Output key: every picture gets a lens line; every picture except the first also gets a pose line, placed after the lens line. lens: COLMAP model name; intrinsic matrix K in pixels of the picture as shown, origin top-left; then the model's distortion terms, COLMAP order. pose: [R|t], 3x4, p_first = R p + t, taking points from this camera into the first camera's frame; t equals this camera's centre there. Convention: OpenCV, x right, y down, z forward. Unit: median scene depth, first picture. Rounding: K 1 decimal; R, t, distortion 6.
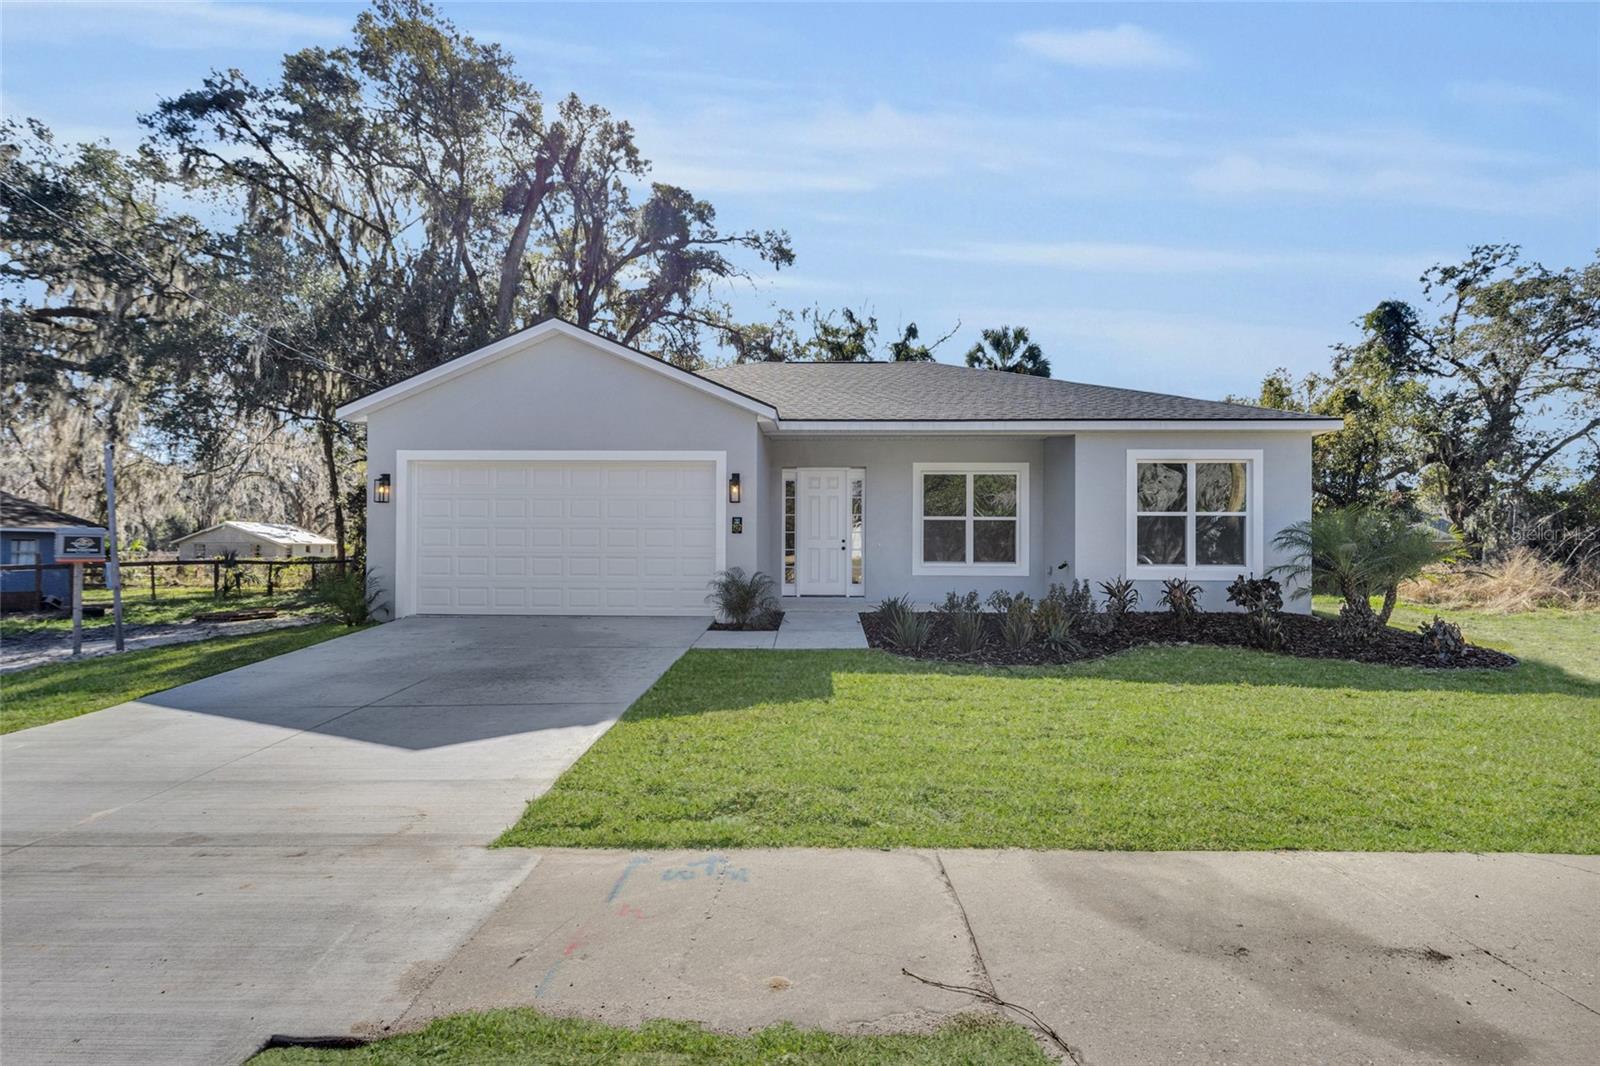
lens RADIAL K [[740.0, 0, 807.5], [0, 740.0, 557.6], [0, 0, 1]] dist [0.006124, 0.000223]
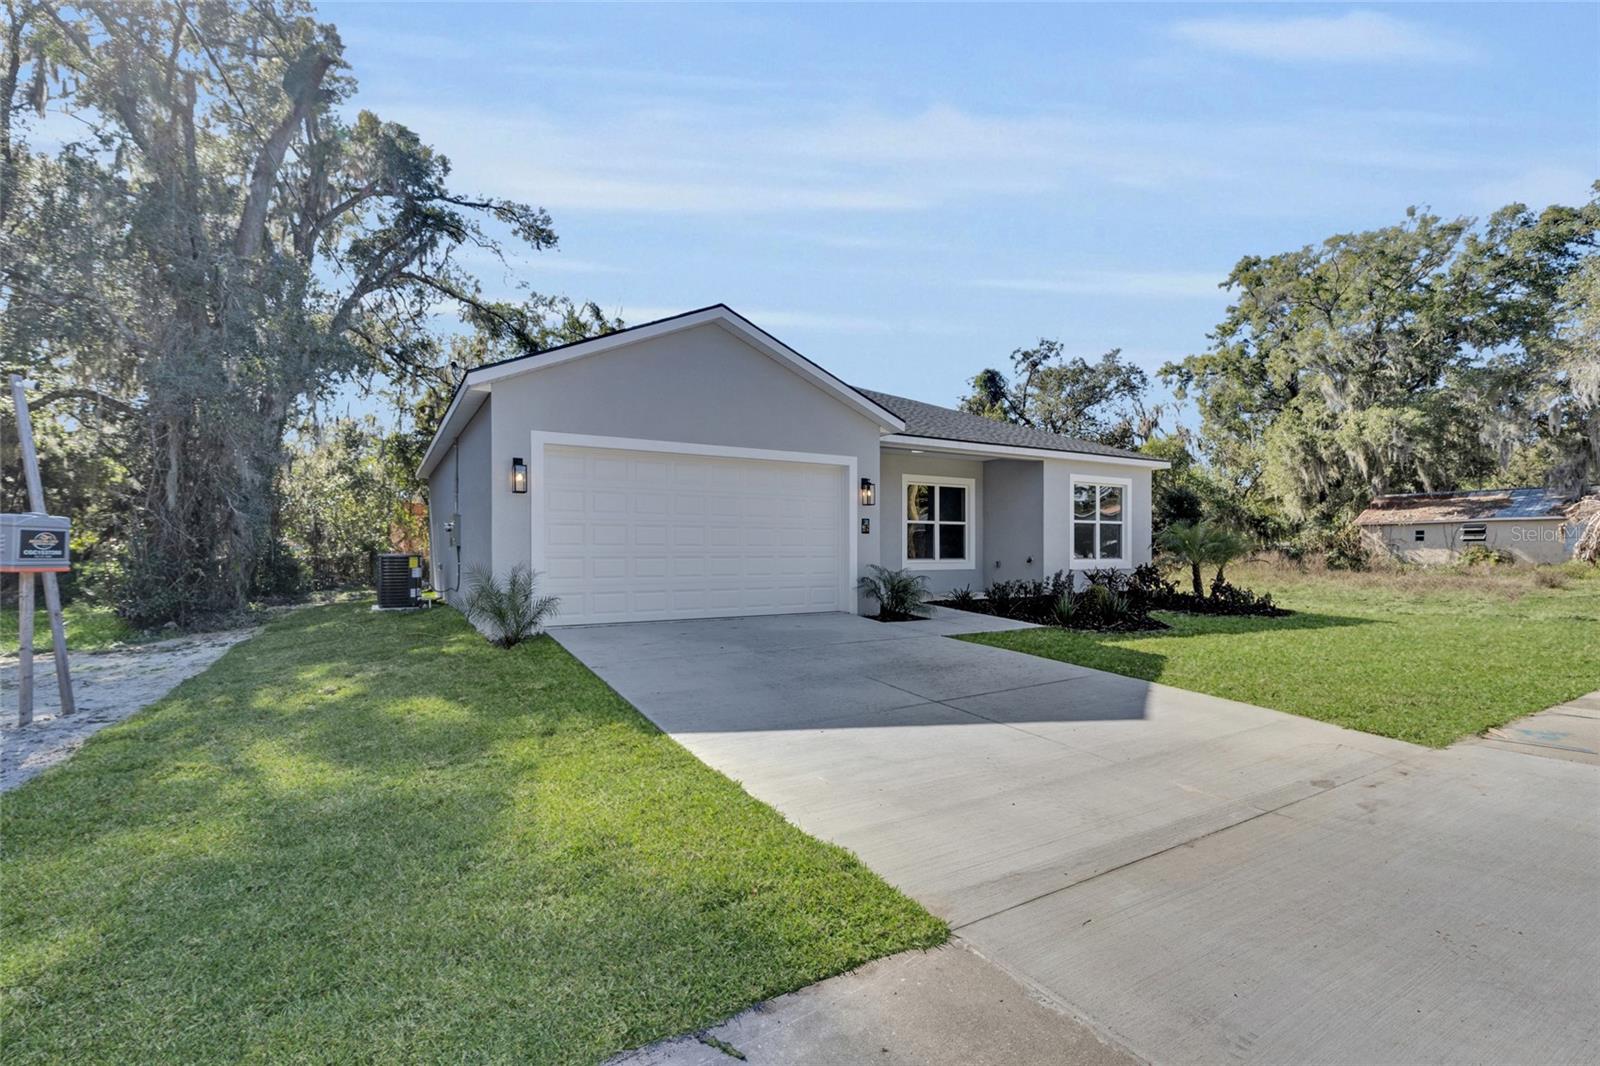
lens RADIAL K [[723.4, 0, 809.7], [0, 723.4, 557.5], [0, 0, 1]] dist [0.003984, 0.000322]
pose [[0.843703, -0.009946, 0.536718, -0.578737], [0.011109, 0.999938, 0.001067, 0.000066], [-0.536695, 0.005062, 0.843761, 0.119795]]
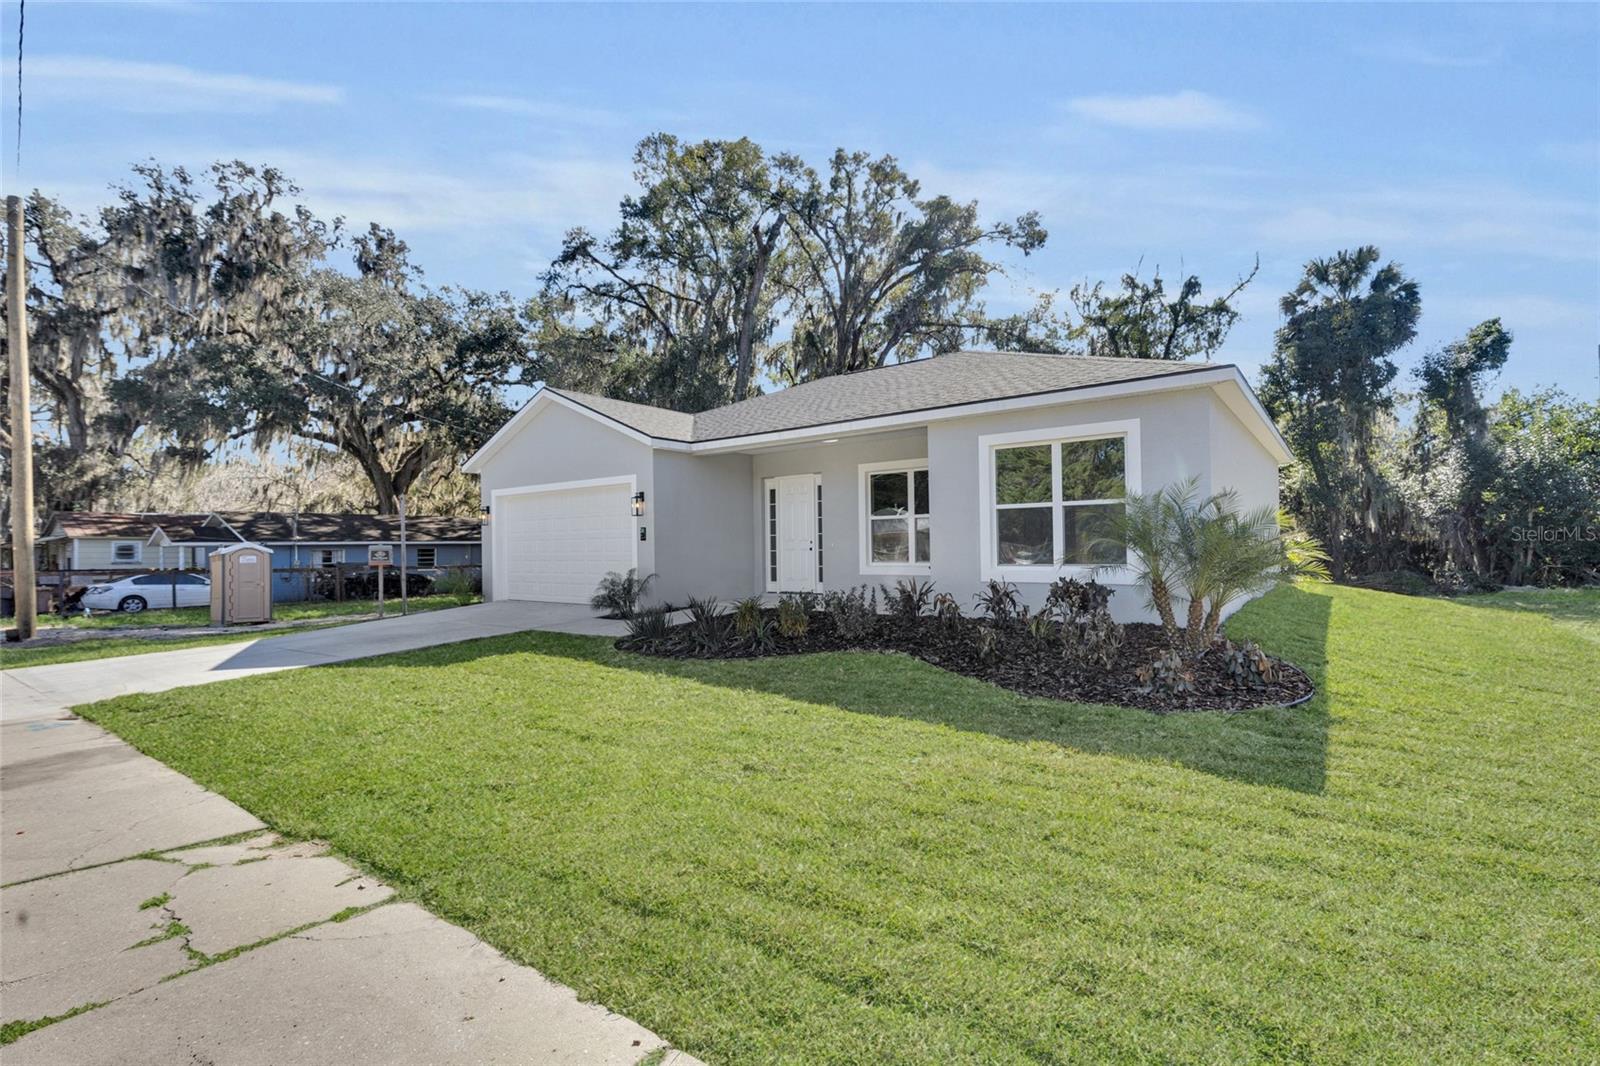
lens RADIAL K [[723.4, 0, 809.7], [0, 723.4, 557.5], [0, 0, 1]] dist [0.003984, 0.000322]
pose [[0.812702, -0.008229, -0.582622, 0.657917], [0.013158, 0.999904, 0.004231, -0.004565], [0.582531, -0.011104, 0.812732, 0.143256]]
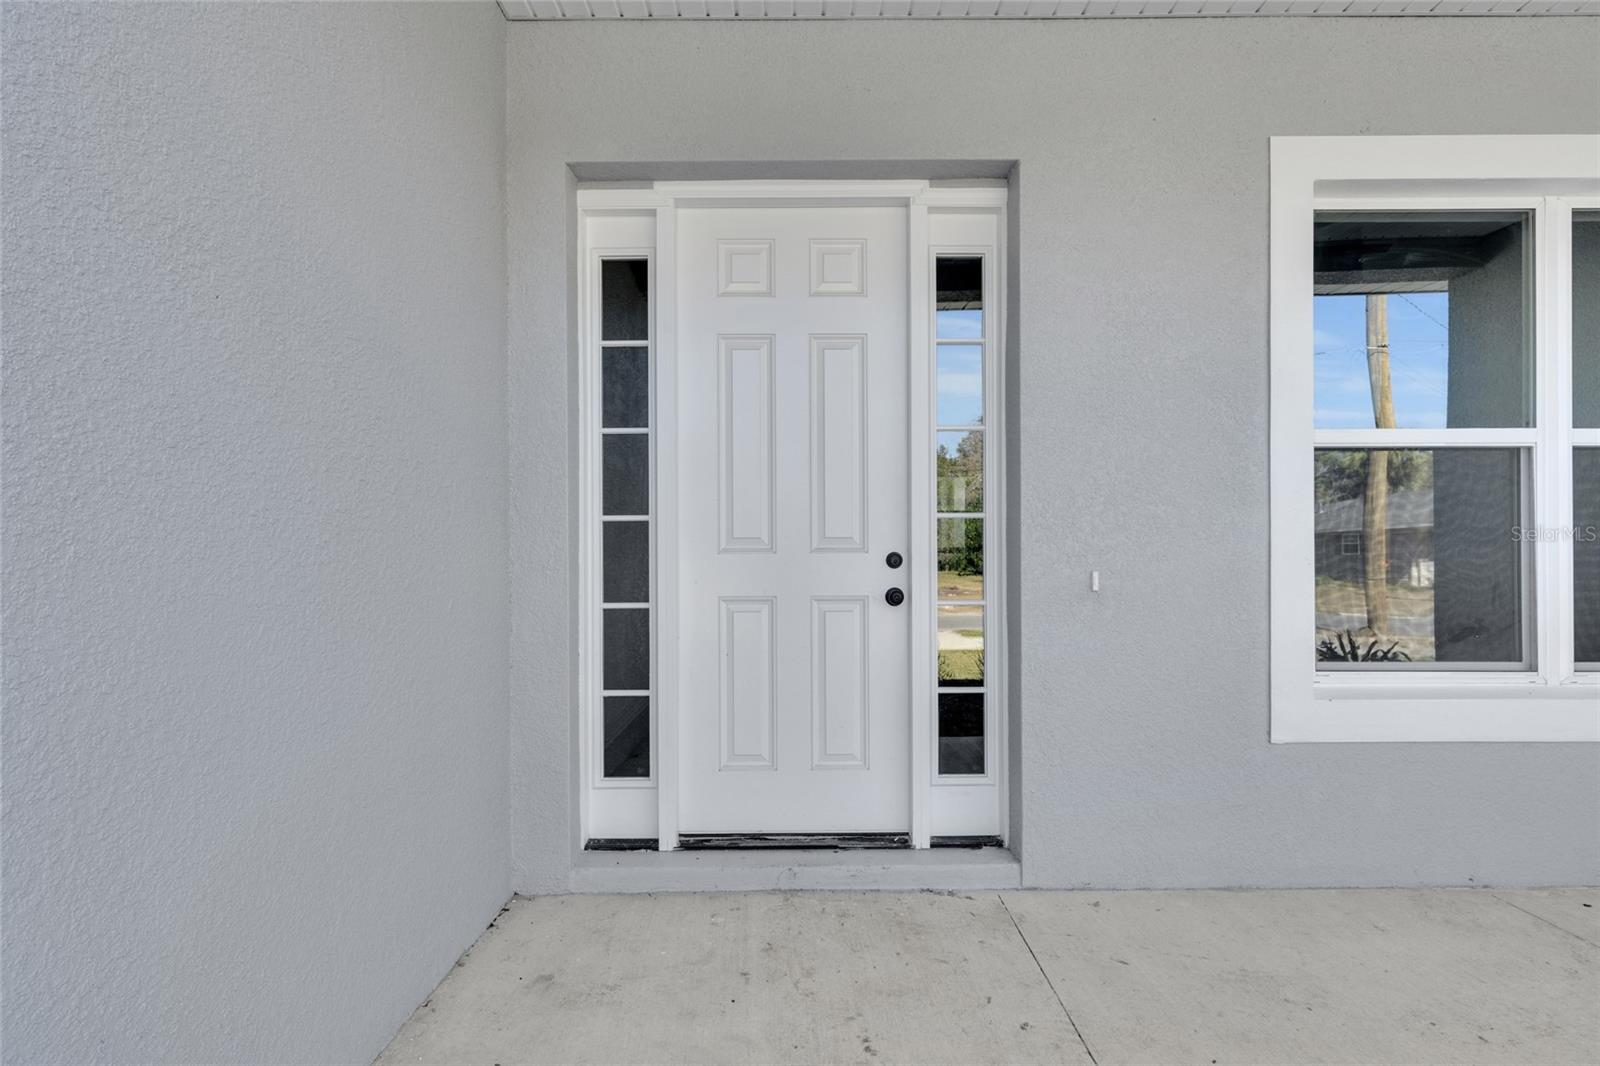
lens RADIAL K [[723.4, 0, 809.7], [0, 723.4, 557.5], [0, 0, 1]] dist [0.003984, 0.000322]
pose [[0.999811, -0.008422, 0.017496, 0.021889], [0.008500, 0.999954, -0.004374, -0.022283], [-0.017459, 0.004522, 0.999837, 0.804593]]
